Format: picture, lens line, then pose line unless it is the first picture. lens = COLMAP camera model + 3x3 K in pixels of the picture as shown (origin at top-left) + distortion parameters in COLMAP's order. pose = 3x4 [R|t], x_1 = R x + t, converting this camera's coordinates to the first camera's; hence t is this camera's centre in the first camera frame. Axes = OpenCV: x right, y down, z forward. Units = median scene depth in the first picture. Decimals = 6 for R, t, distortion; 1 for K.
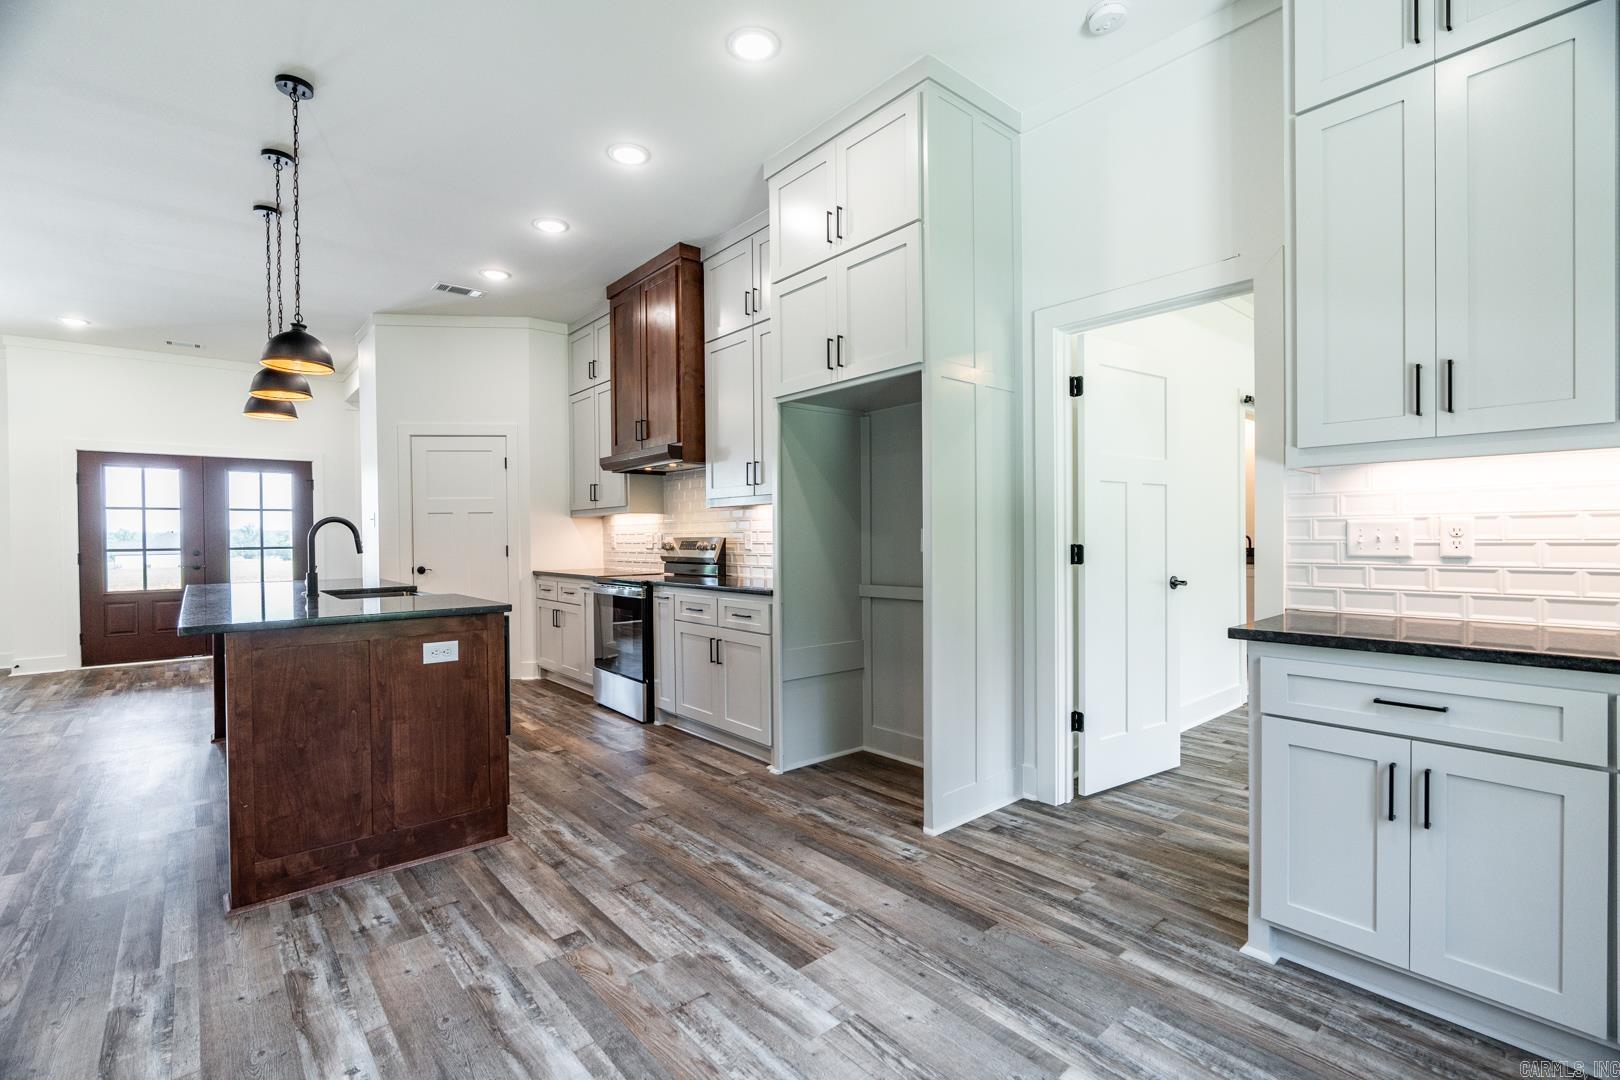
lens RADIAL K [[726.2, 0, 804.3], [0, 726.2, 541.4], [0, 0, 1]] dist [-0.011333, 0.003338]
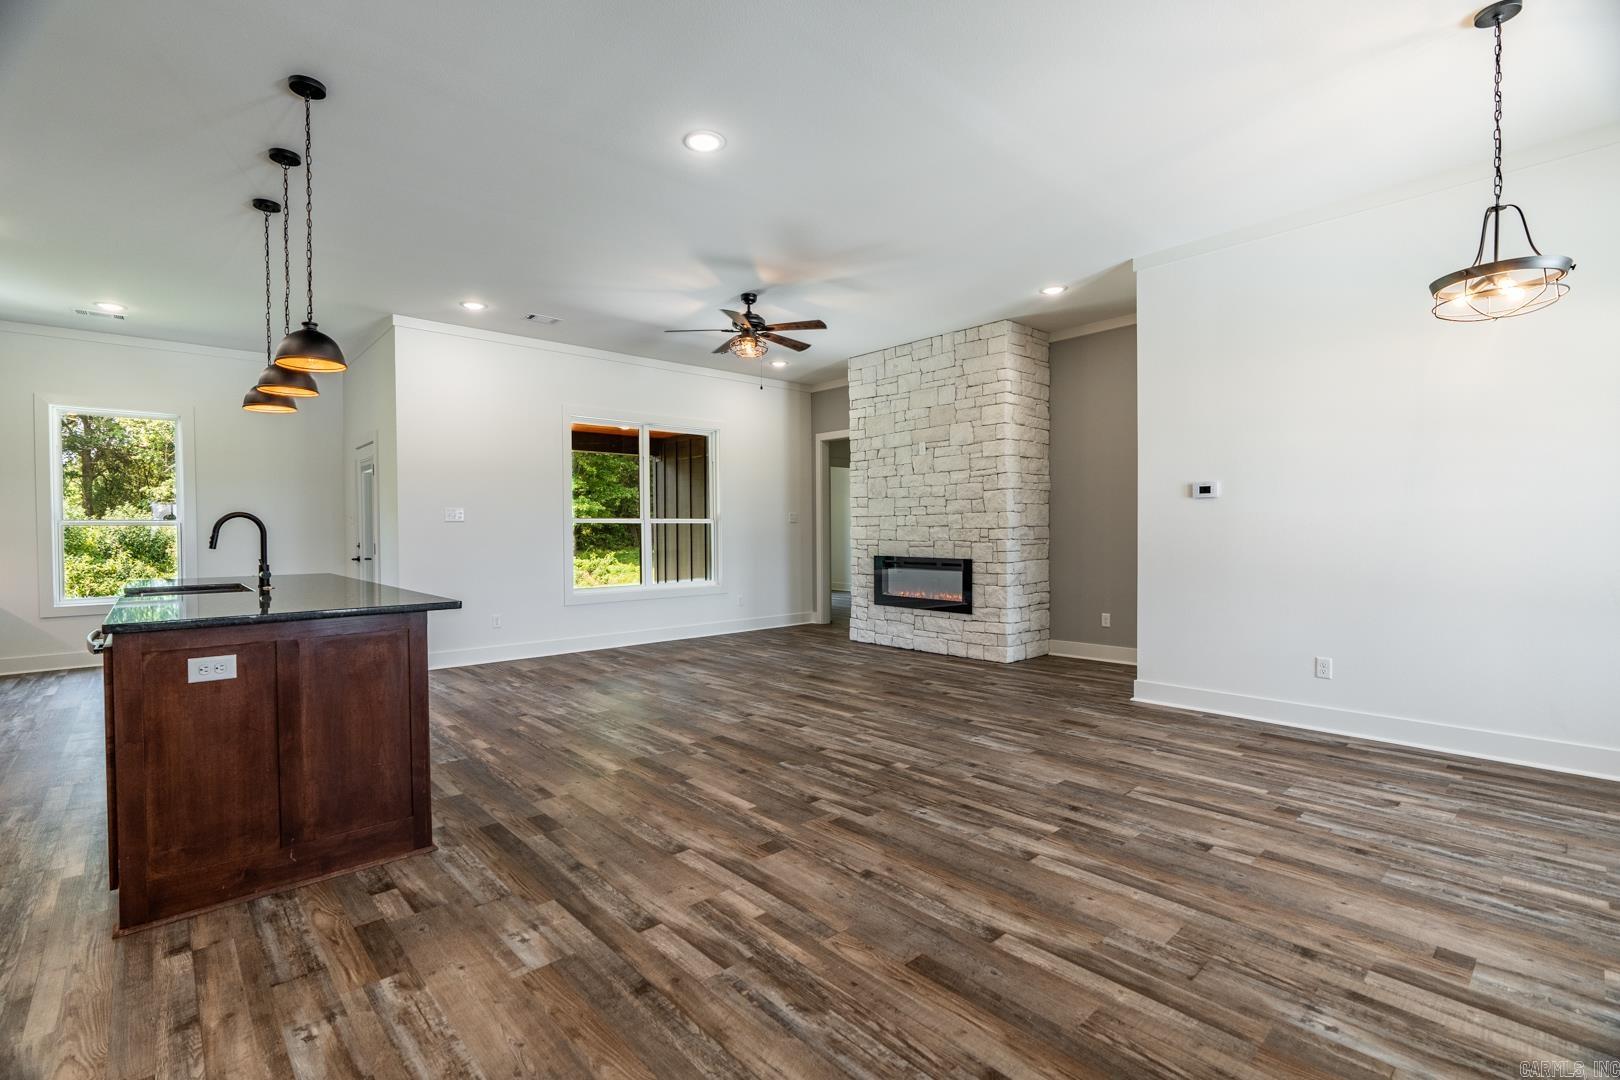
lens RADIAL K [[731.8, 0, 803.2], [0, 731.8, 540.8], [0, 0, 1]] dist [-0.010184, 0.001649]
pose [[-0.999314, 0.020235, -0.031011, -1.197978], [0.019476, 0.999508, 0.024603, -0.002122], [0.031493, 0.023982, -0.999216, 1.746766]]
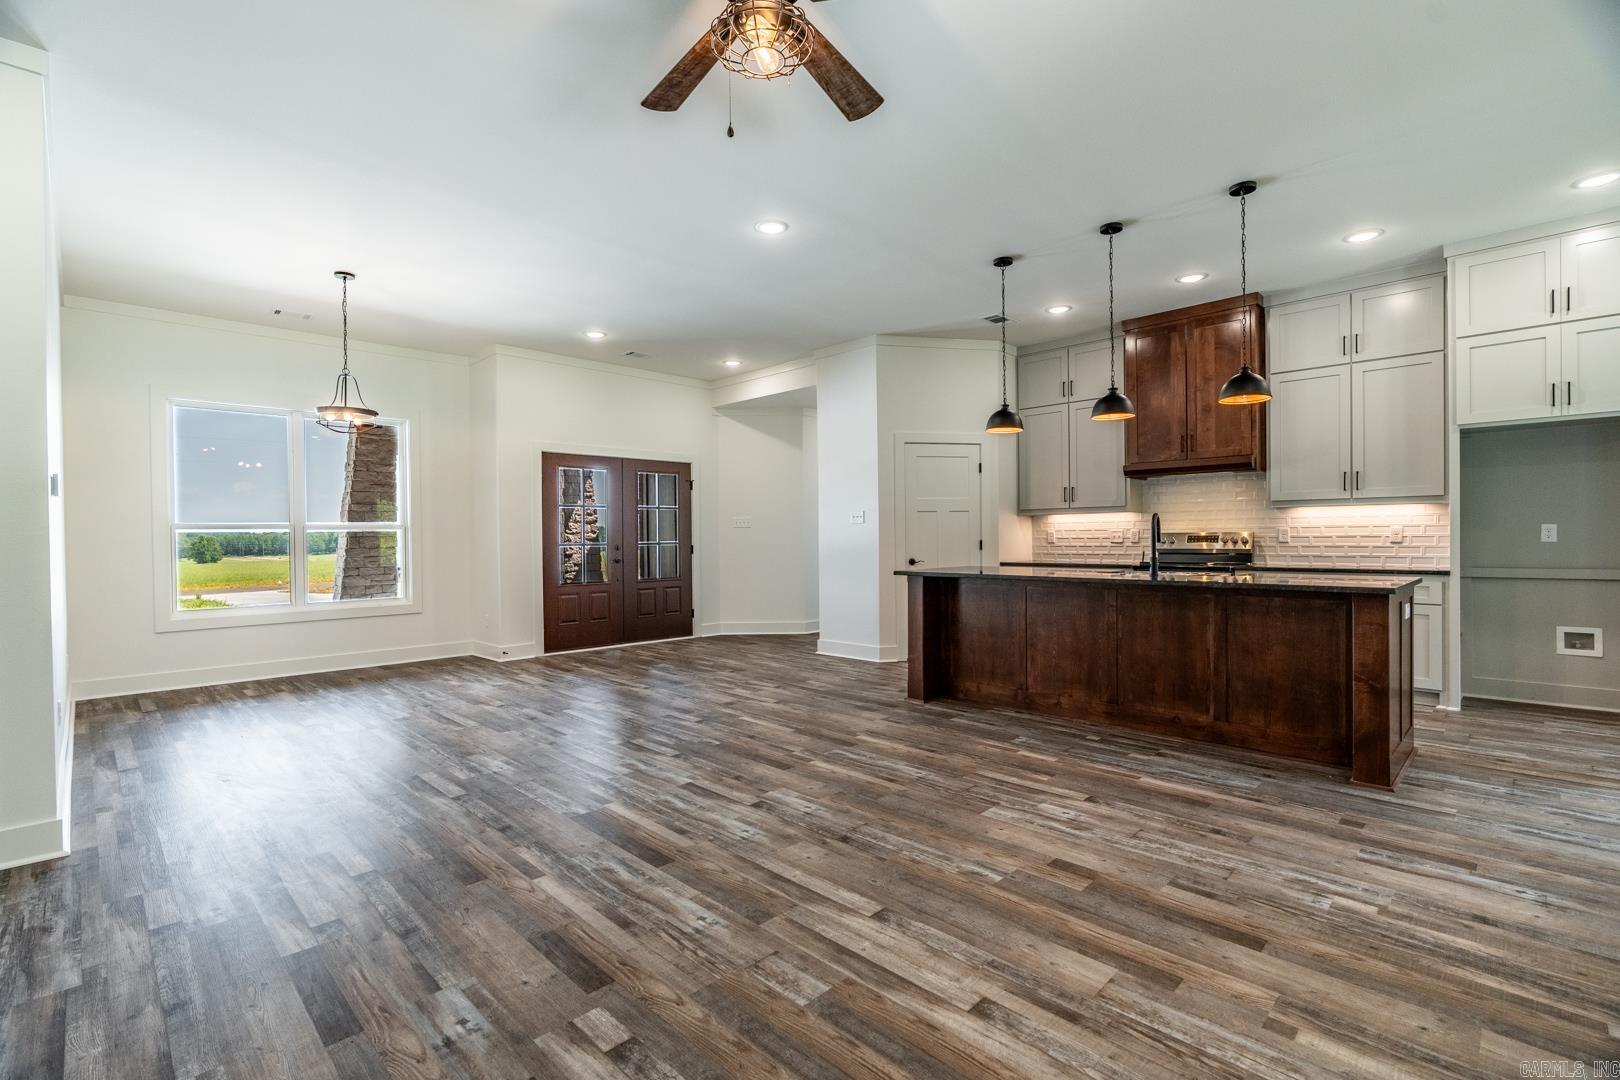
lens RADIAL K [[731.8, 0, 803.2], [0, 731.8, 540.8], [0, 0, 1]] dist [-0.010184, 0.001649]
pose [[0.996832, 0.001669, 0.079524, -1.157500], [-0.001381, 0.999992, -0.003671, 0.017439], [-0.079530, 0.003549, 0.996826, -0.189145]]
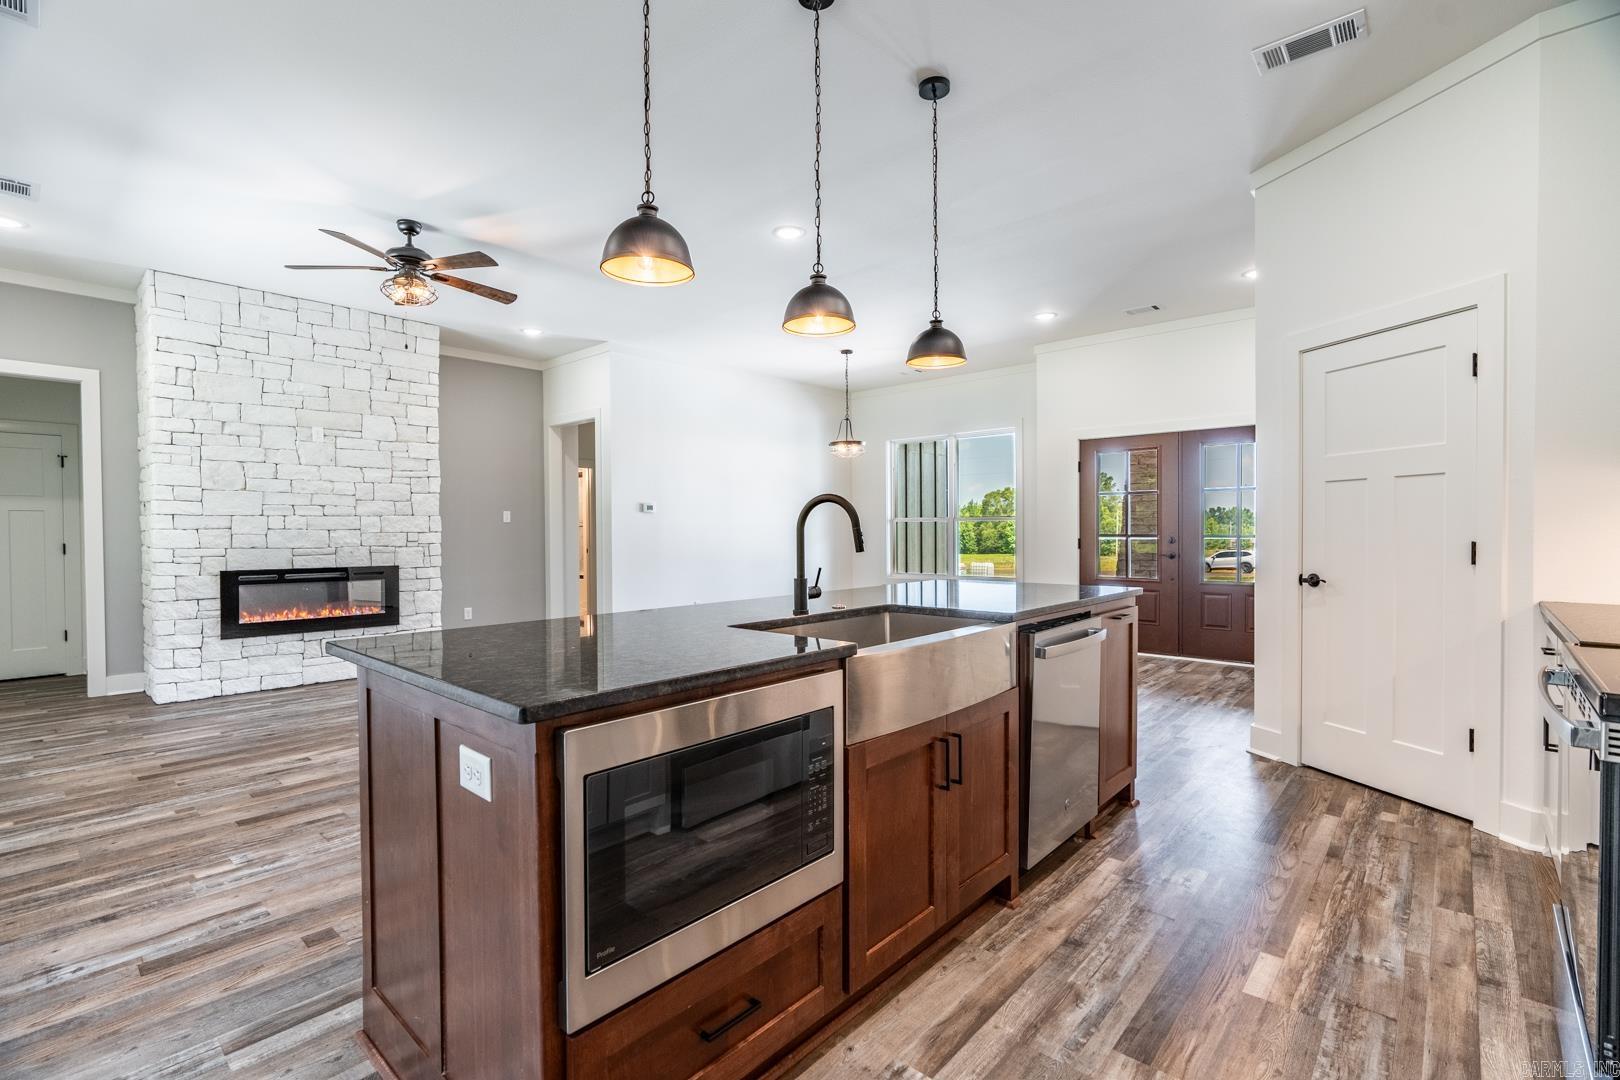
lens RADIAL K [[731.8, 0, 803.2], [0, 731.8, 540.8], [0, 0, 1]] dist [-0.010184, 0.001649]
pose [[0.134790, 0.025511, -0.990546, -0.005373], [-0.003890, 0.999674, 0.025217, -0.006121], [0.990867, 0.000455, 0.134845, 0.755630]]
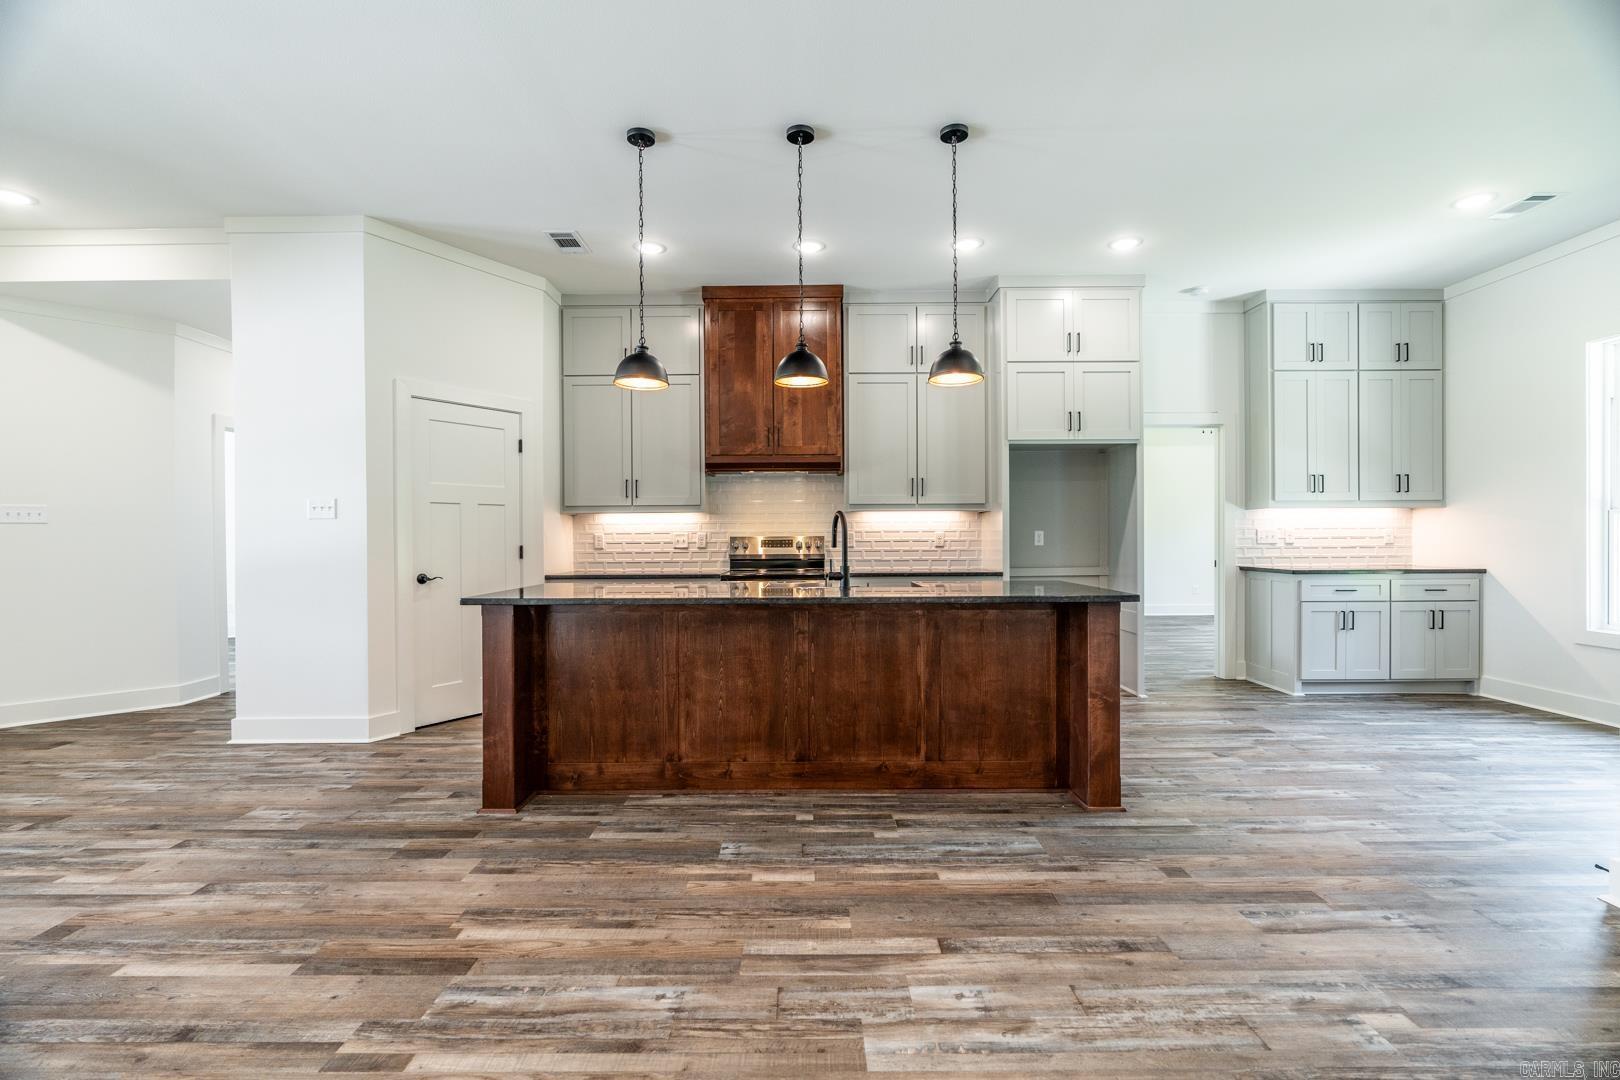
lens RADIAL K [[726.2, 0, 804.3], [0, 726.2, 541.4], [0, 0, 1]] dist [-0.011333, 0.003338]
pose [[0.647340, 0.003628, 0.762192, -1.233888], [0.005170, 0.999945, -0.009151, 0.015629], [-0.762184, 0.009864, 0.647286, 0.322083]]
